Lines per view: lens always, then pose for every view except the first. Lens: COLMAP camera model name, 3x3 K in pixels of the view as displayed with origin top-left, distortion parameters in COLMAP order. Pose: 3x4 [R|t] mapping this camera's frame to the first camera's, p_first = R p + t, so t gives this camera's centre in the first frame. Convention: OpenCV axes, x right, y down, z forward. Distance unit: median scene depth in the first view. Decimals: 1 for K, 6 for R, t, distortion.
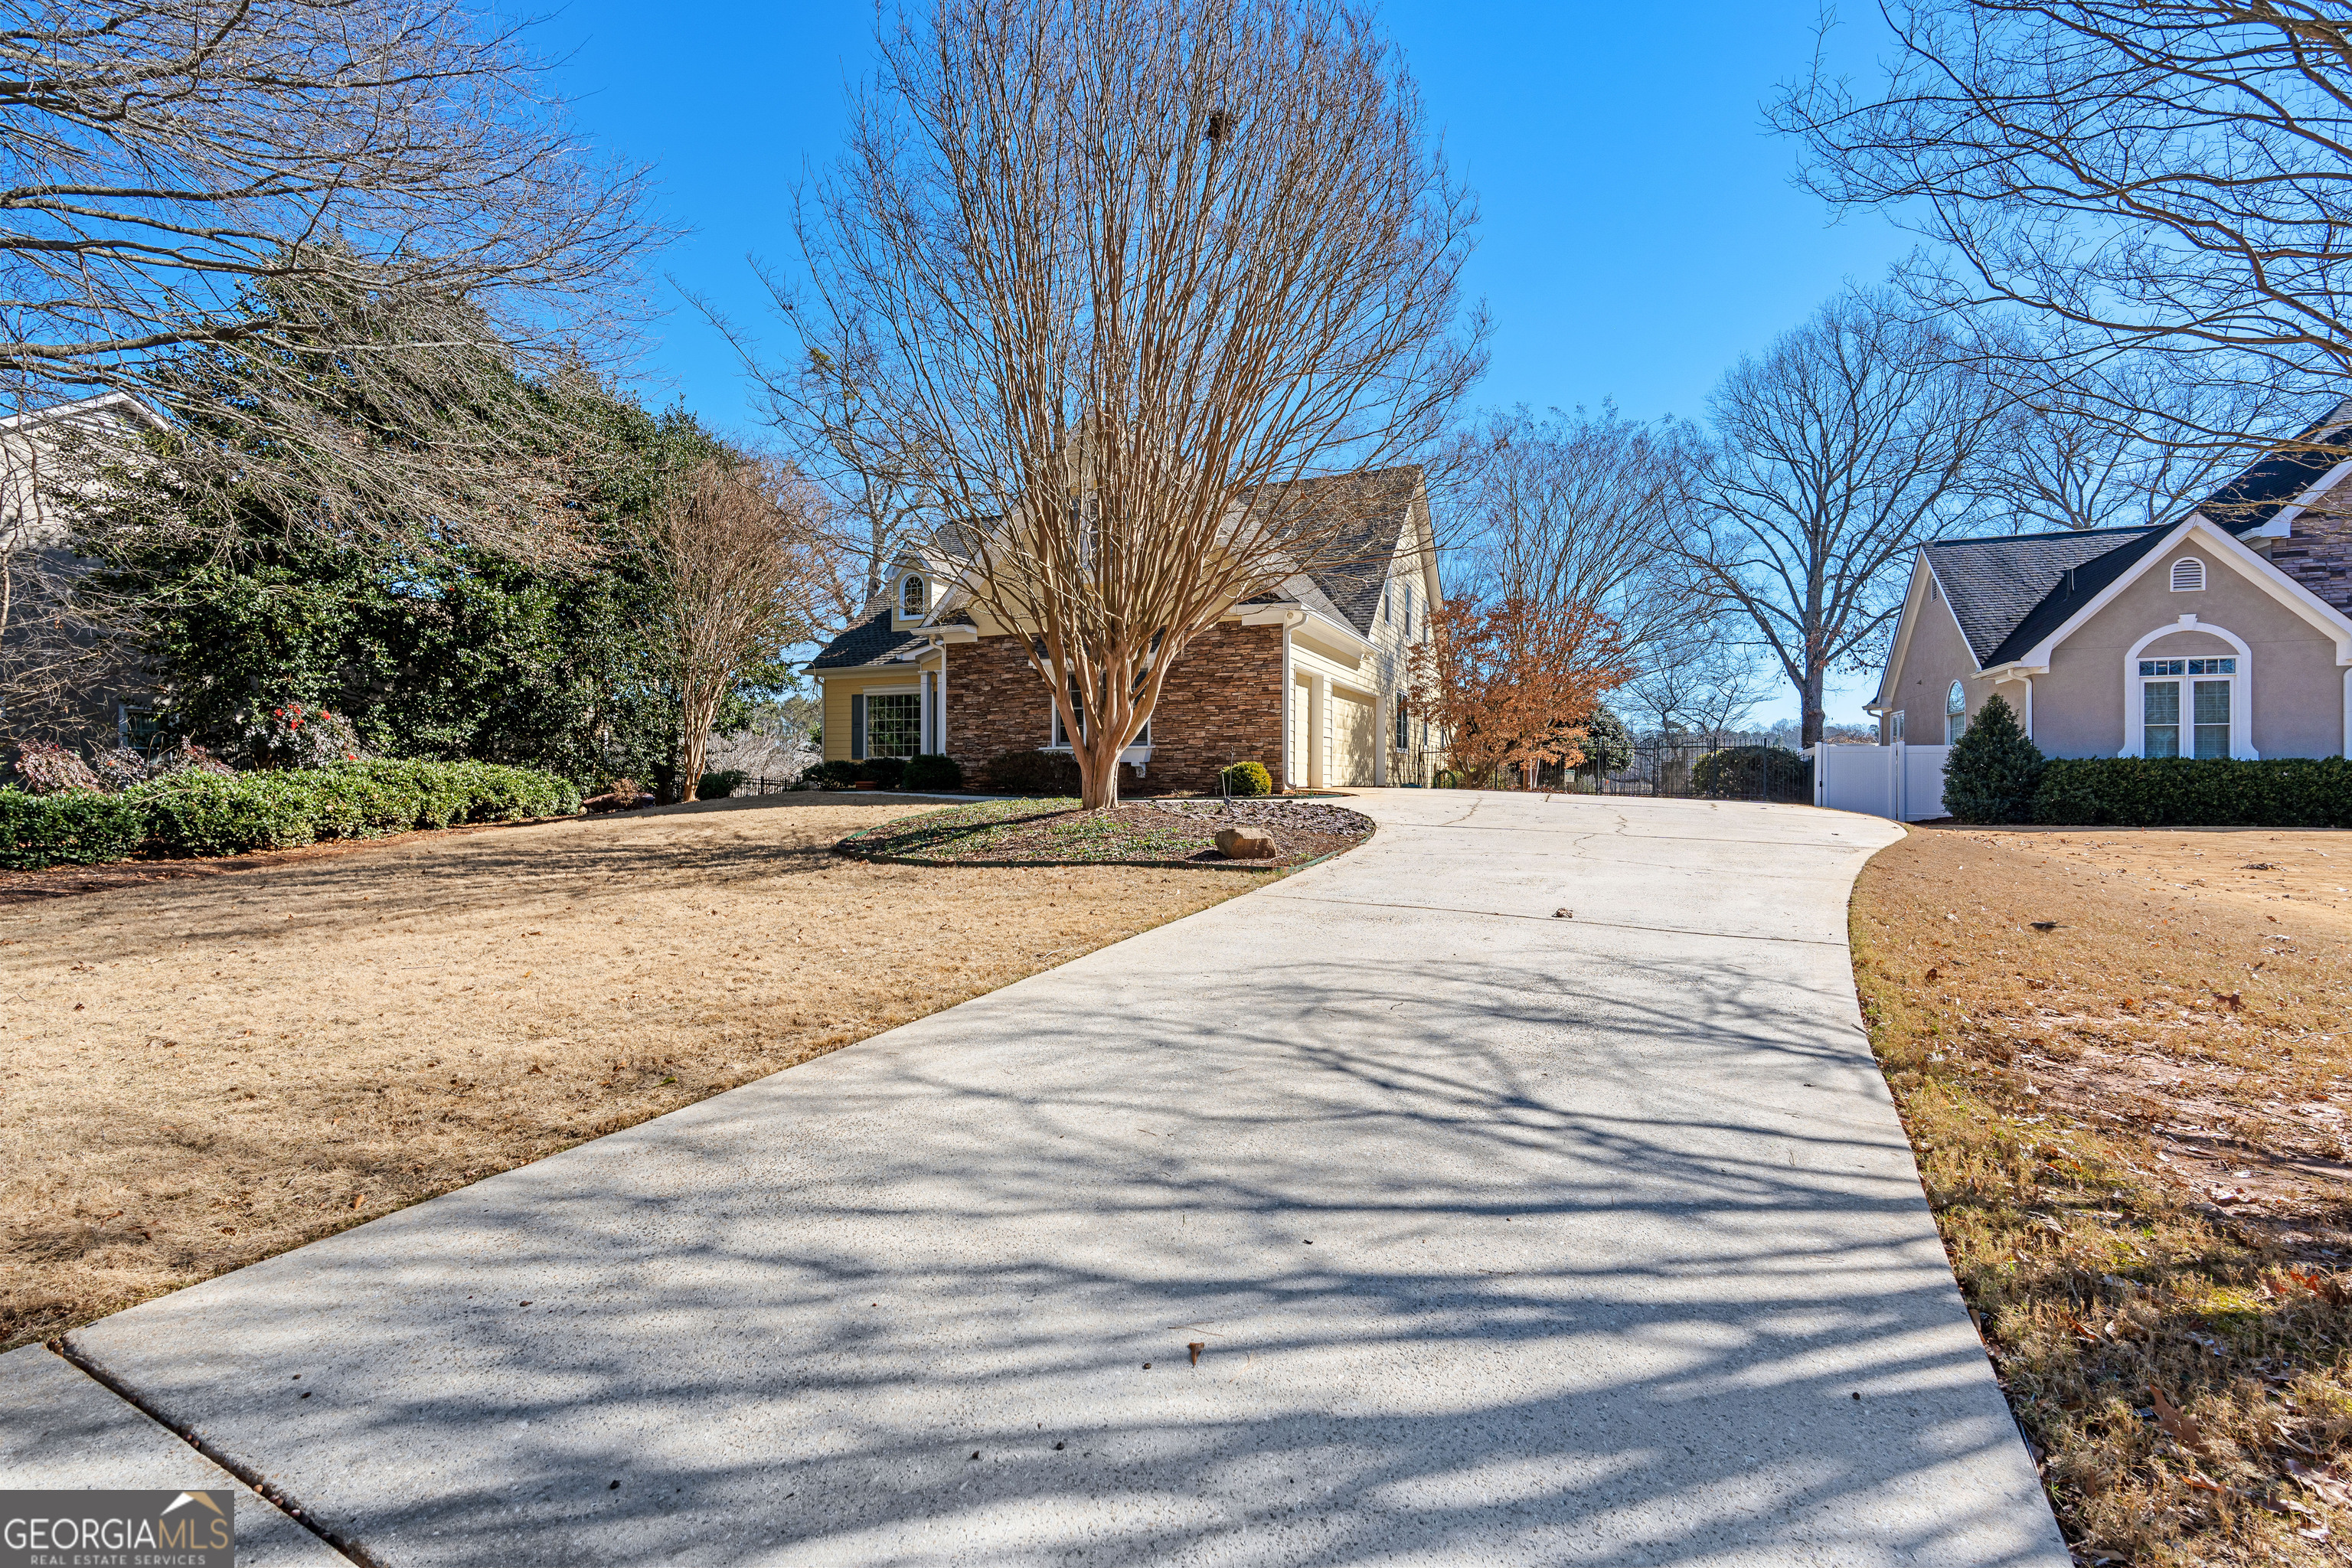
lens RADIAL K [[1013.5, 0, 1176.0], [0, 1013.5, 784.0], [0, 0, 1]] dist [-0.000694, -0.000199]
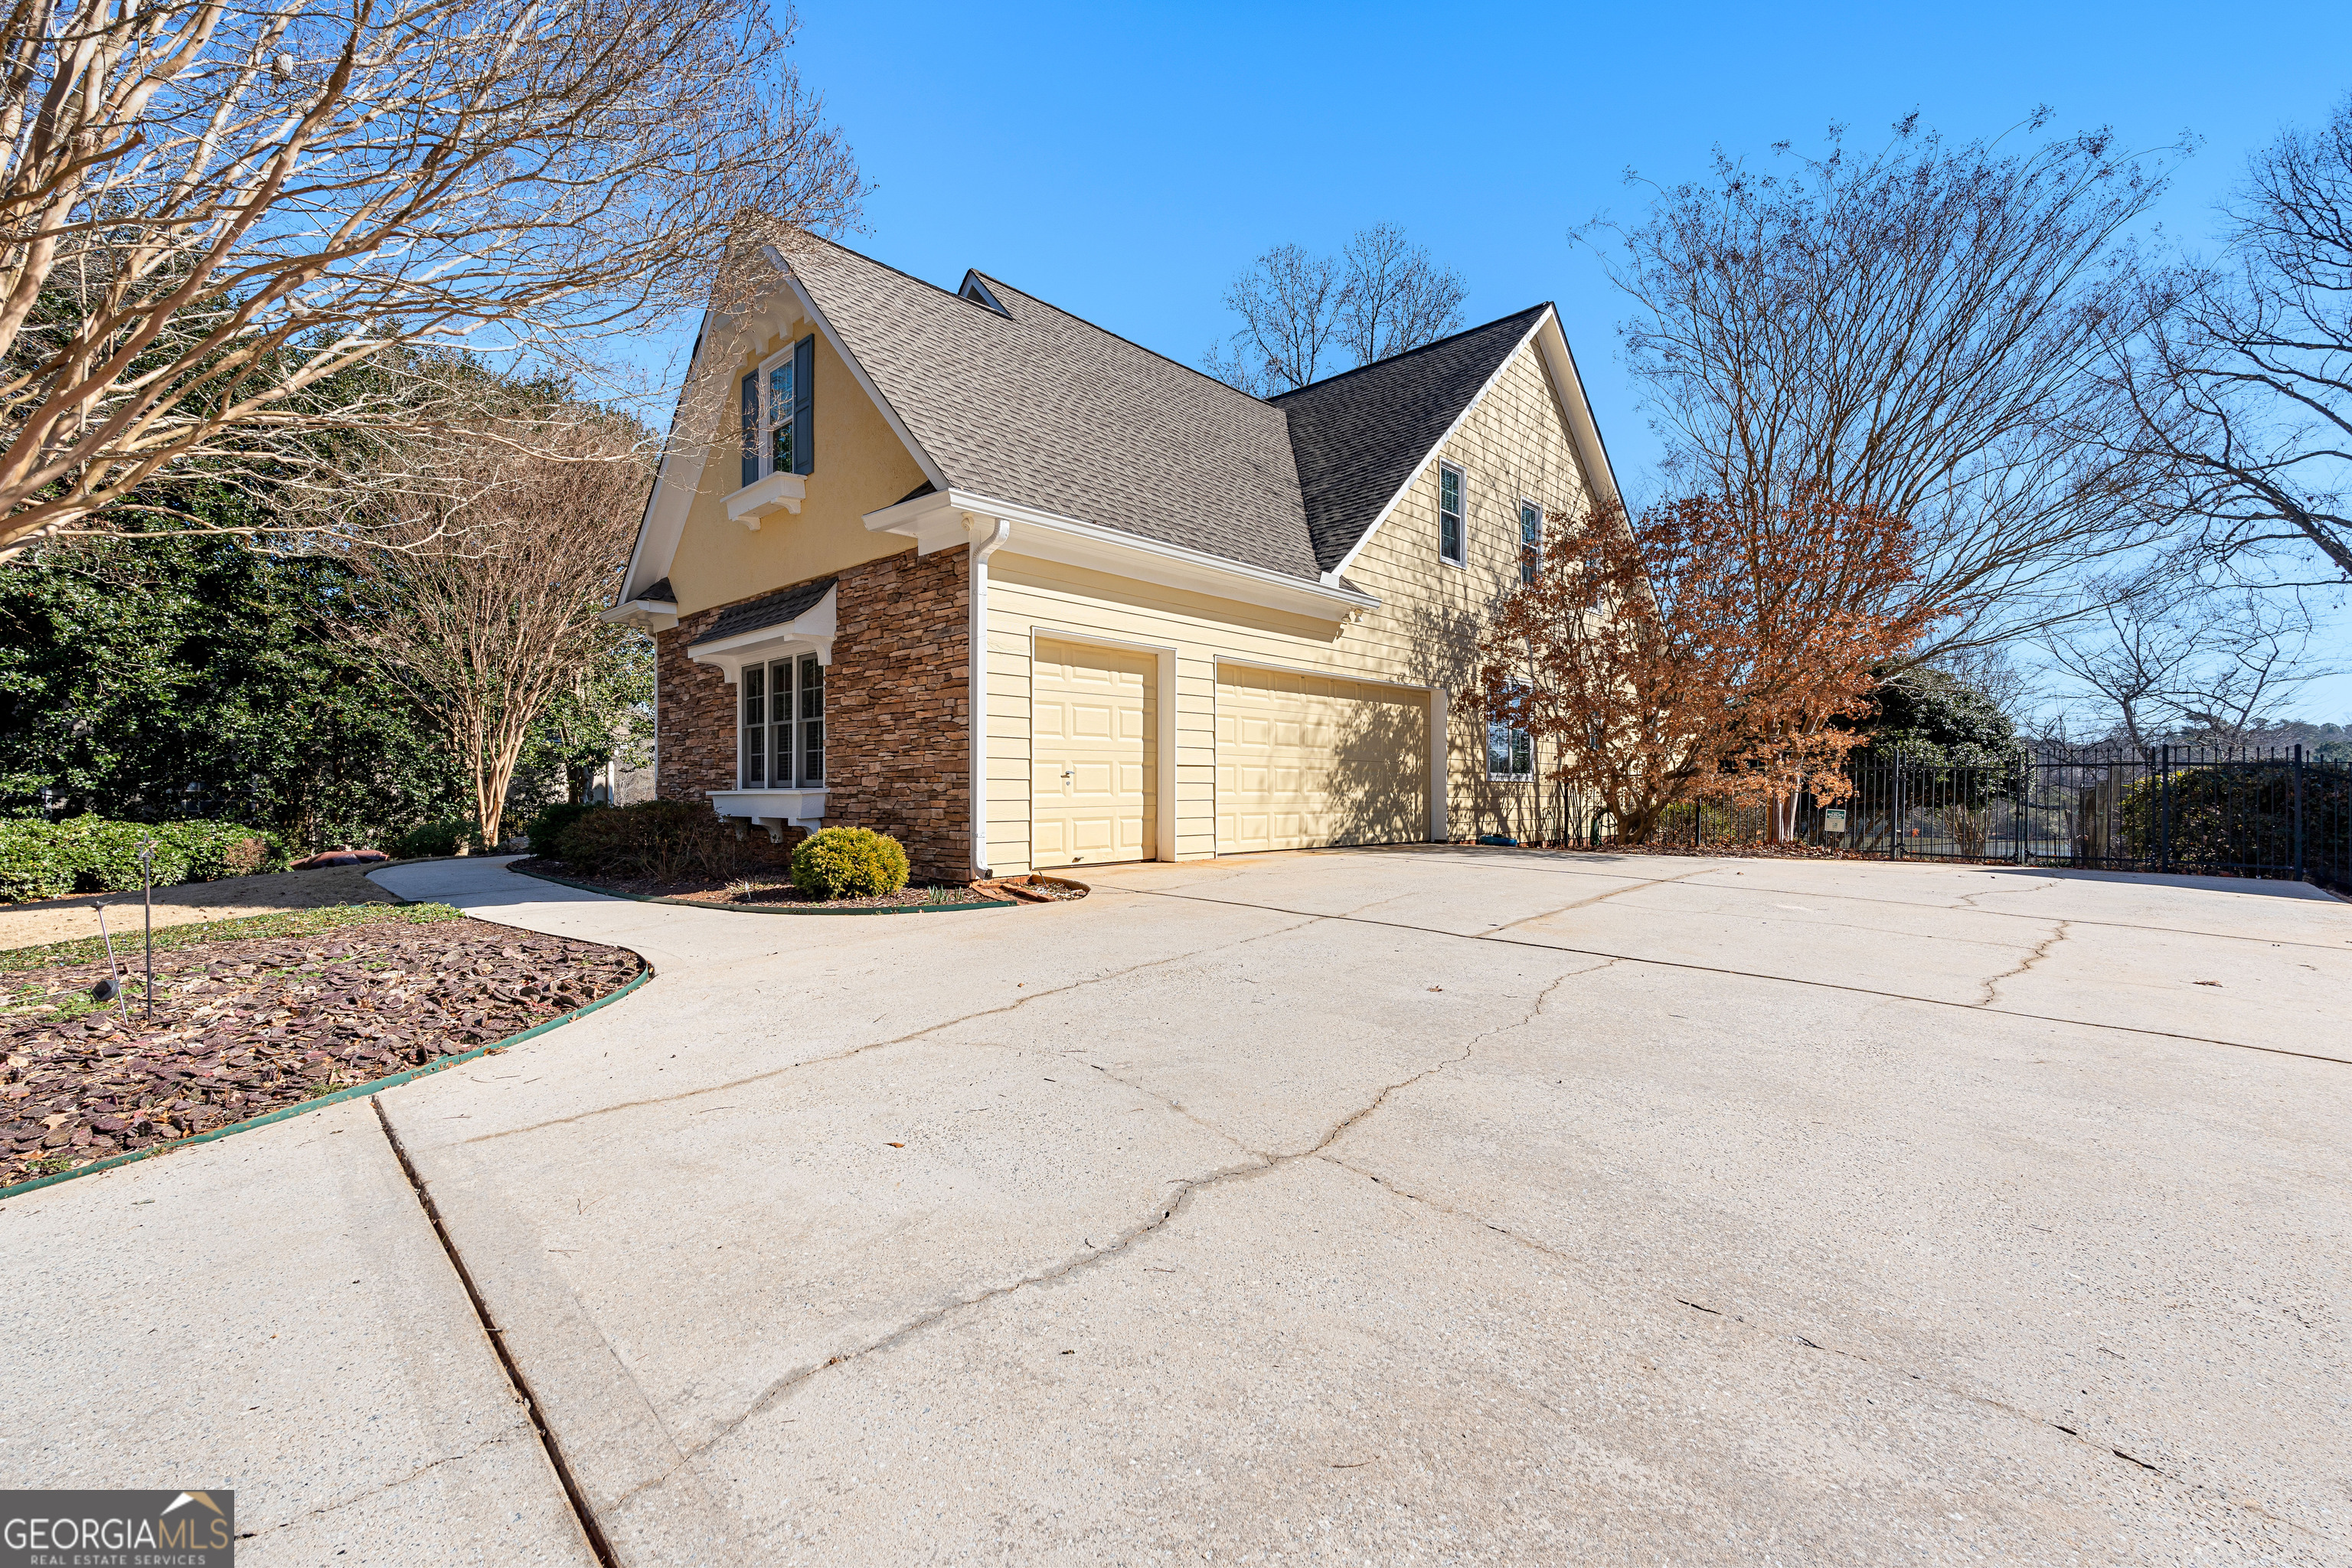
lens RADIAL K [[1013.5, 0, 1176.0], [0, 1013.5, 784.0], [0, 0, 1]] dist [-0.000694, -0.000199]
pose [[0.942408, -0.010470, -0.334301, 0.278532], [0.005518, 0.999861, -0.015761, -0.024606], [0.334419, 0.013008, 0.942335, 0.434106]]
